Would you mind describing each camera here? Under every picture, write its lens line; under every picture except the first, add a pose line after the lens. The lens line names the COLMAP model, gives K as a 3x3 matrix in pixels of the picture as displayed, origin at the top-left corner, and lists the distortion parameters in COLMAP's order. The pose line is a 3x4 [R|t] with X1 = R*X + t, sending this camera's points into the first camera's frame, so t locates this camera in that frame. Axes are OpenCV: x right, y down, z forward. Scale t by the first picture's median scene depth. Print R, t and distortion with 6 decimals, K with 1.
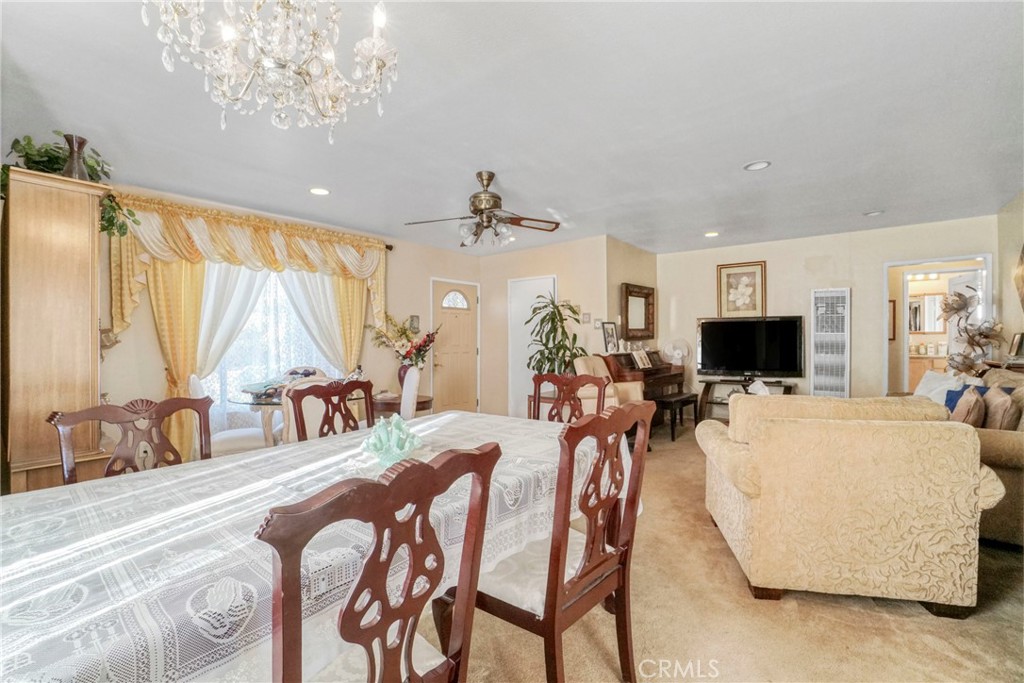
lens RADIAL K [[479.2, 0, 505.7], [0, 479.2, 334.5], [0, 0, 1]] dist [-0.025474, 0.000230]
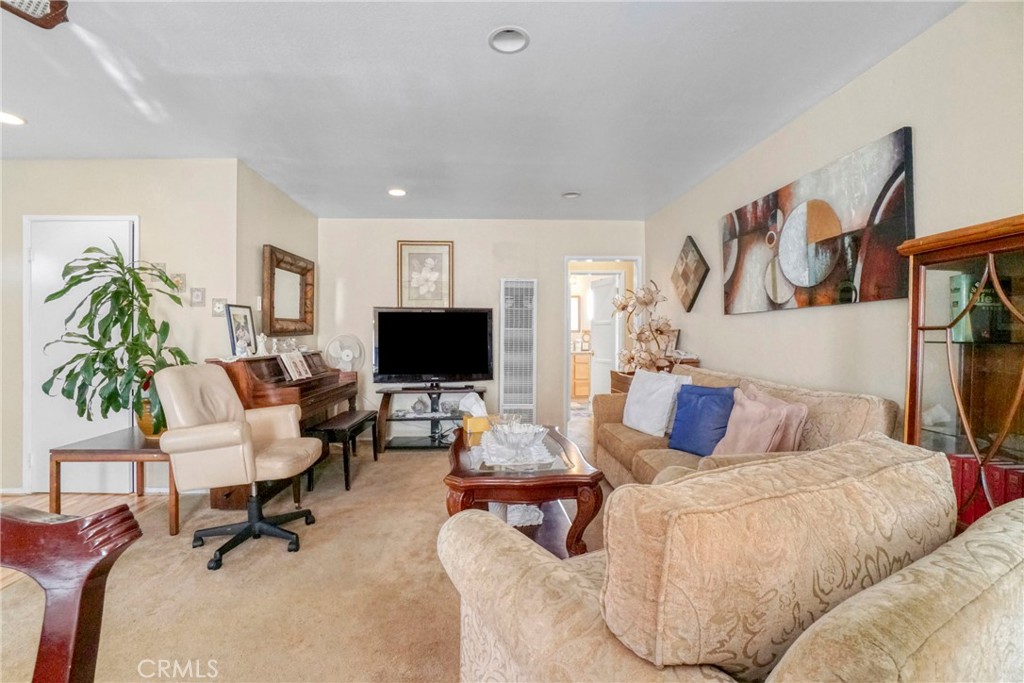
lens RADIAL K [[479.2, 0, 505.7], [0, 479.2, 334.5], [0, 0, 1]] dist [-0.025474, 0.000230]
pose [[0.762512, 0.007687, 0.646929, 0.083017], [-0.009266, 0.999957, -0.000960, 0.008358], [-0.646908, -0.005263, 0.762550, 0.322574]]
